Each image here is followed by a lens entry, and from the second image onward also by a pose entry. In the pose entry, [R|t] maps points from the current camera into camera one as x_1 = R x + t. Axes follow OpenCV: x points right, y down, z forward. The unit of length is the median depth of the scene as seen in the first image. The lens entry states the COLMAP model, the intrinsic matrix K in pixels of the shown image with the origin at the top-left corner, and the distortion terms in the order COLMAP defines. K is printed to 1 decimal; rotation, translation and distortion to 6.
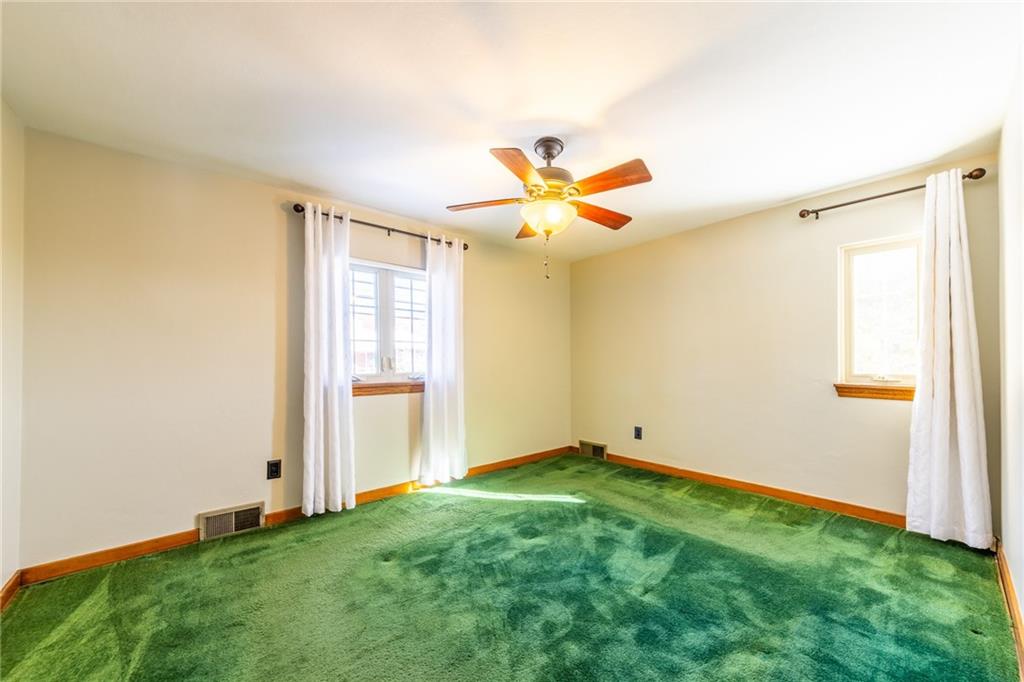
lens RADIAL K [[381.4, 0, 515.8], [0, 381.4, 358.4], [0, 0, 1]] dist [-0.001144, 0.000189]
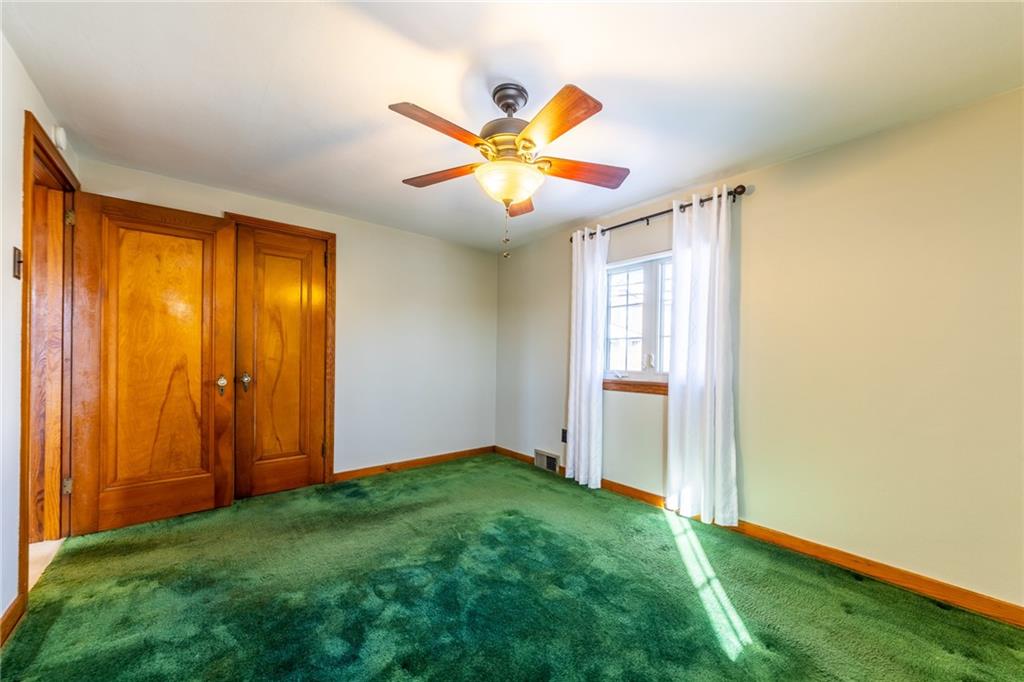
lens RADIAL K [[381.4, 0, 515.8], [0, 381.4, 358.4], [0, 0, 1]] dist [-0.001144, 0.000189]
pose [[-0.006259, 0.004391, -0.999971, 0.642861], [-0.006007, 0.999972, 0.004429, 0.004831], [0.999962, 0.006035, -0.006233, 0.716503]]
